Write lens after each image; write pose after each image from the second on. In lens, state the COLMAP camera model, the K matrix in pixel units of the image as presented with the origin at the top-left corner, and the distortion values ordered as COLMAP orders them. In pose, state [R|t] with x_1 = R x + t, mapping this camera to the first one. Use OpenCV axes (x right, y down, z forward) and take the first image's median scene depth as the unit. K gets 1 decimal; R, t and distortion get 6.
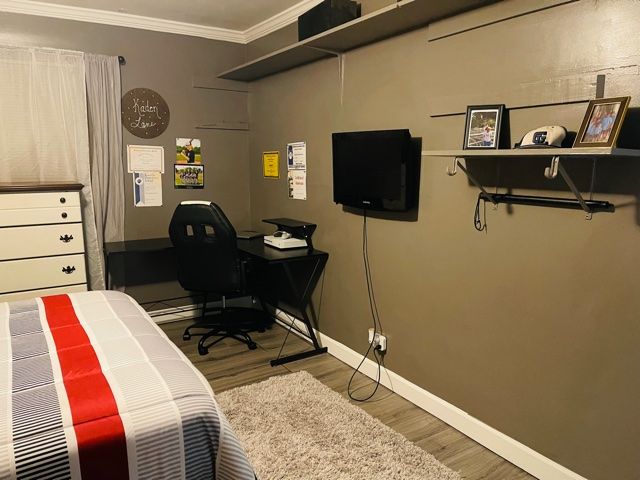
lens RADIAL K [[479.7, 0, 319.2], [0, 479.7, 244.0], [0, 0, 1]] dist [0.077063, -0.094825]
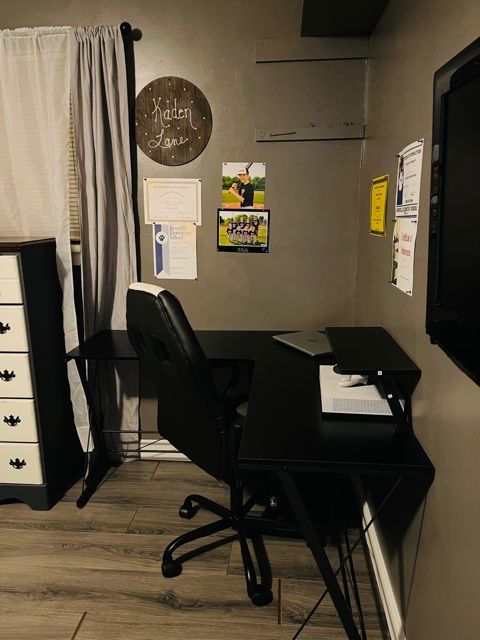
lens RADIAL K [[479.7, 0, 236.2], [0, 479.7, 322.3], [0, 0, 1]] dist [0.077063, -0.094825]
pose [[0.783714, 0.129042, -0.607569, 0.091223], [-0.093004, 0.991533, 0.090626, -0.086349], [0.614119, -0.014518, 0.789080, 0.564004]]
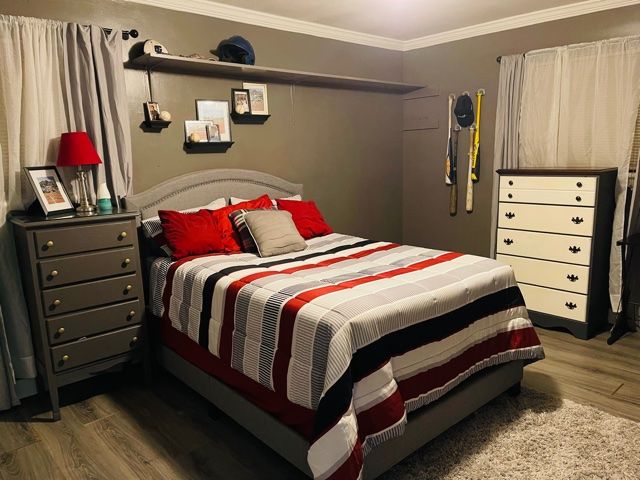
lens RADIAL K [[479.7, 0, 319.2], [0, 479.7, 244.0], [0, 0, 1]] dist [0.077063, -0.094825]
pose [[0.143776, 0.169937, -0.974910, 0.376254], [-0.146561, 0.977938, 0.148850, -0.030328], [0.978697, 0.121482, 0.165510, 0.222155]]
